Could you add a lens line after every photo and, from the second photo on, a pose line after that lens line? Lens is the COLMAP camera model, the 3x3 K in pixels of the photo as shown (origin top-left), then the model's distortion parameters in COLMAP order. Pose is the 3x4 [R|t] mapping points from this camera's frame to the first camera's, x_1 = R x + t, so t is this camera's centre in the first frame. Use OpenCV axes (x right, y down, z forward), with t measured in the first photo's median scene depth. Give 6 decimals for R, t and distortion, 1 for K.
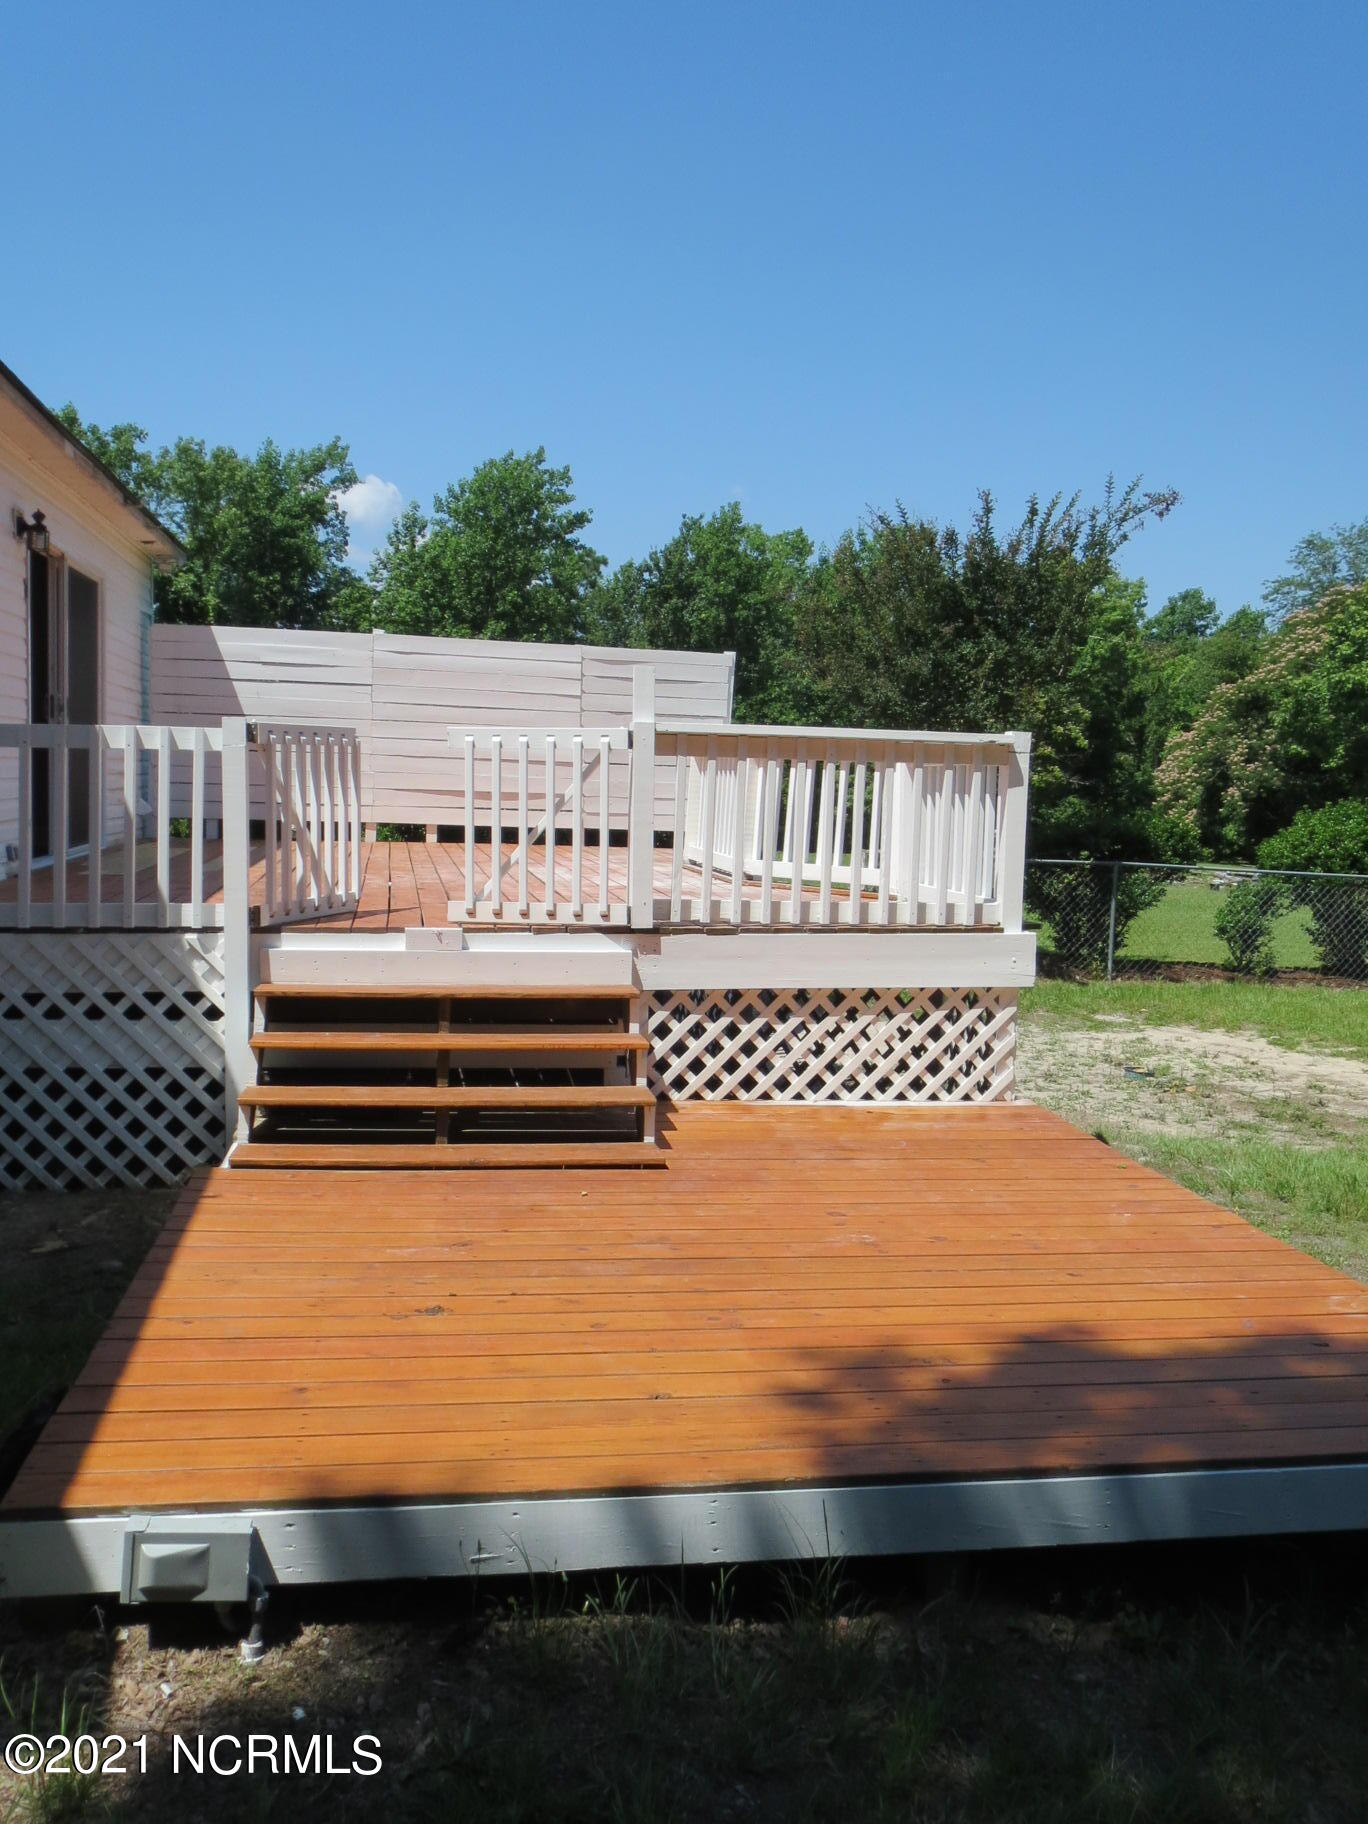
lens RADIAL K [[1545.2, 0, 682.8], [0, 1545.2, 912.0], [0, 0, 1]] dist [-0.023319, 0.021007]
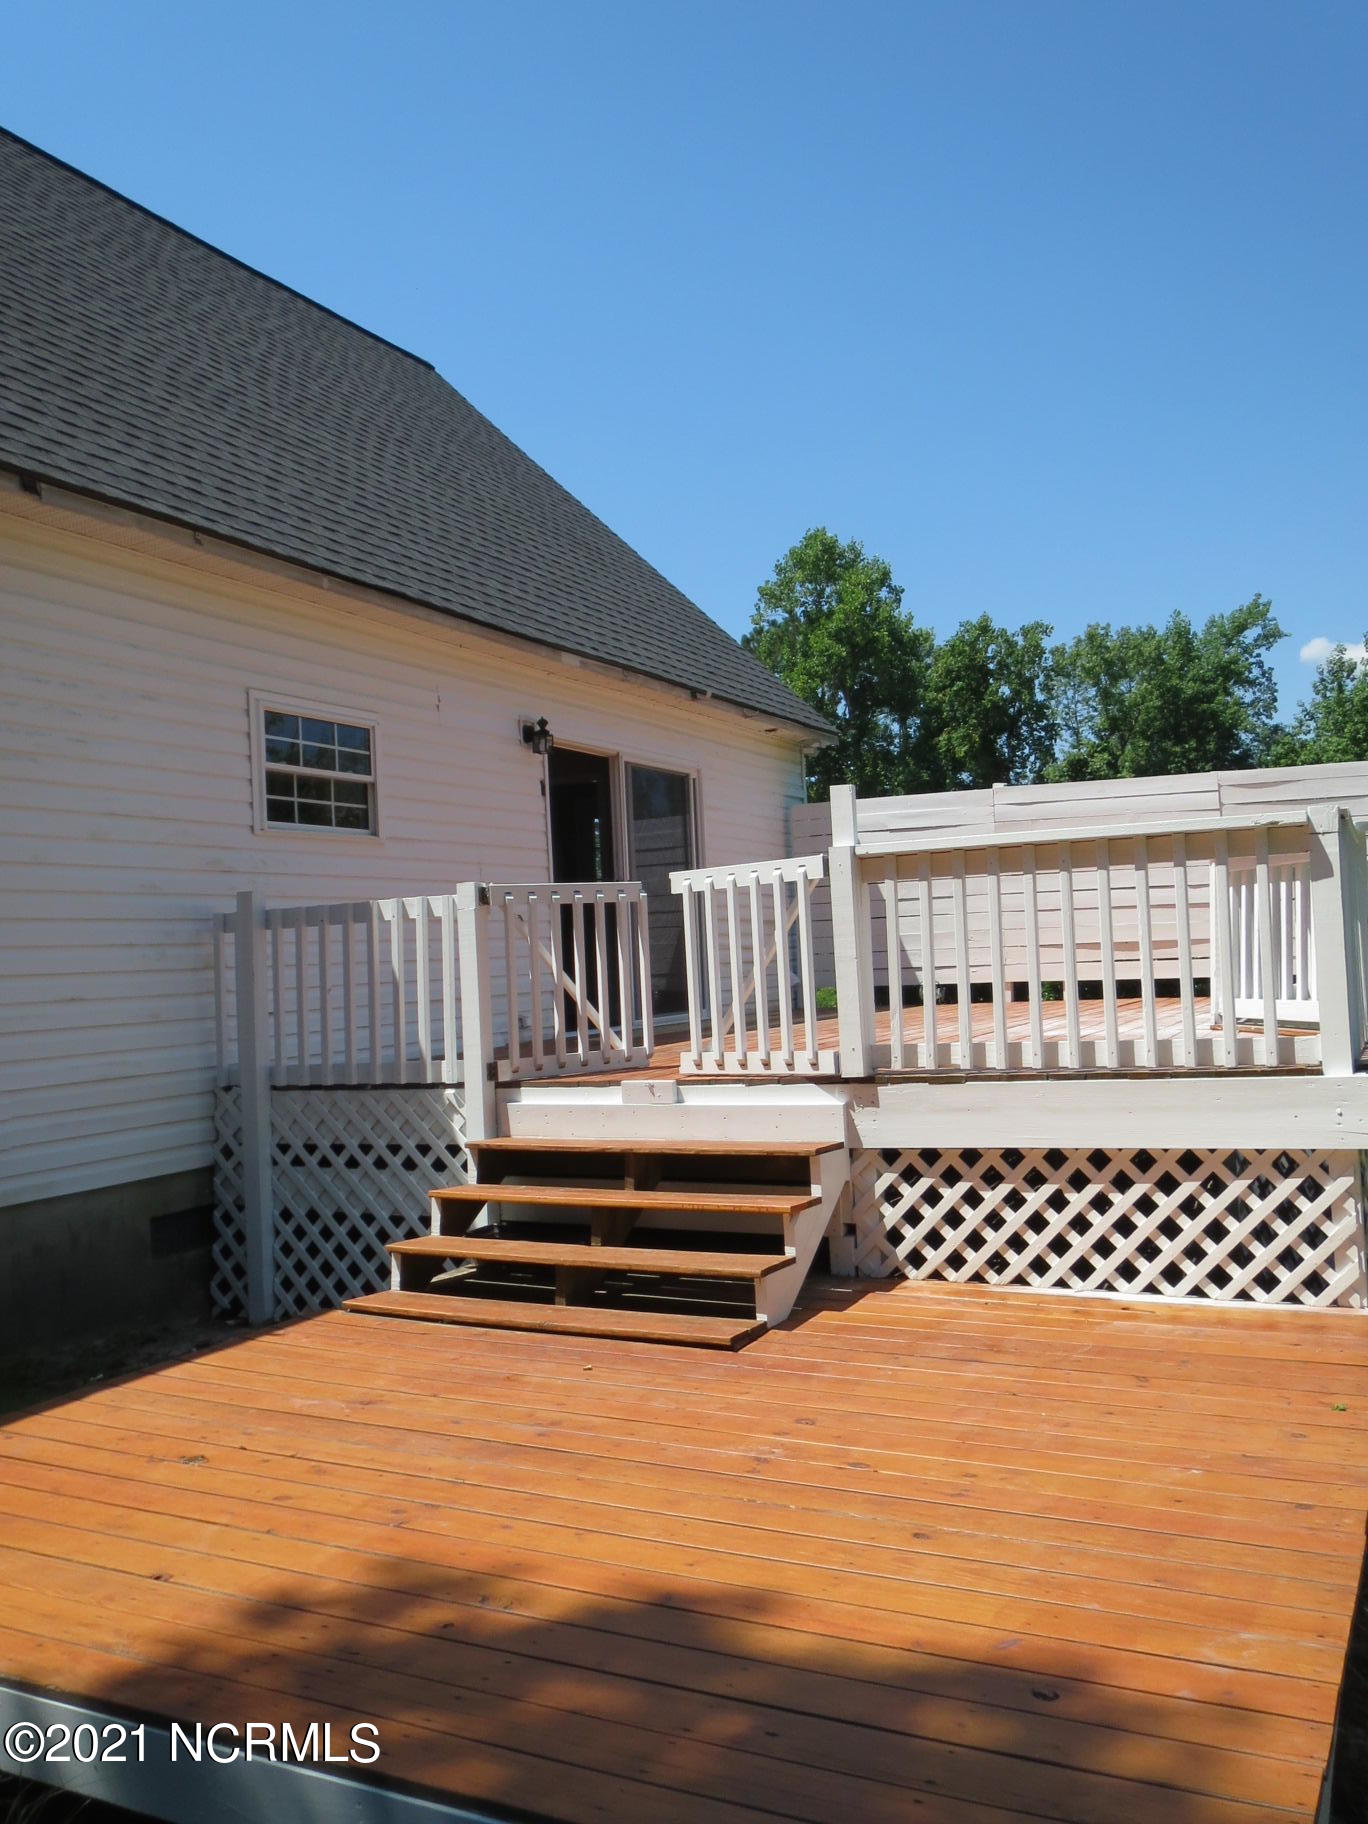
lens RADIAL K [[1545.2, 0, 678.5], [0, 1545.2, 914.0], [0, 0, 1]] dist [-0.023319, 0.021007]
pose [[0.802397, -0.080872, -0.591286, 0.415724], [0.013391, 0.992966, -0.117639, 0.020134], [0.596640, 0.086476, 0.797836, 0.224638]]
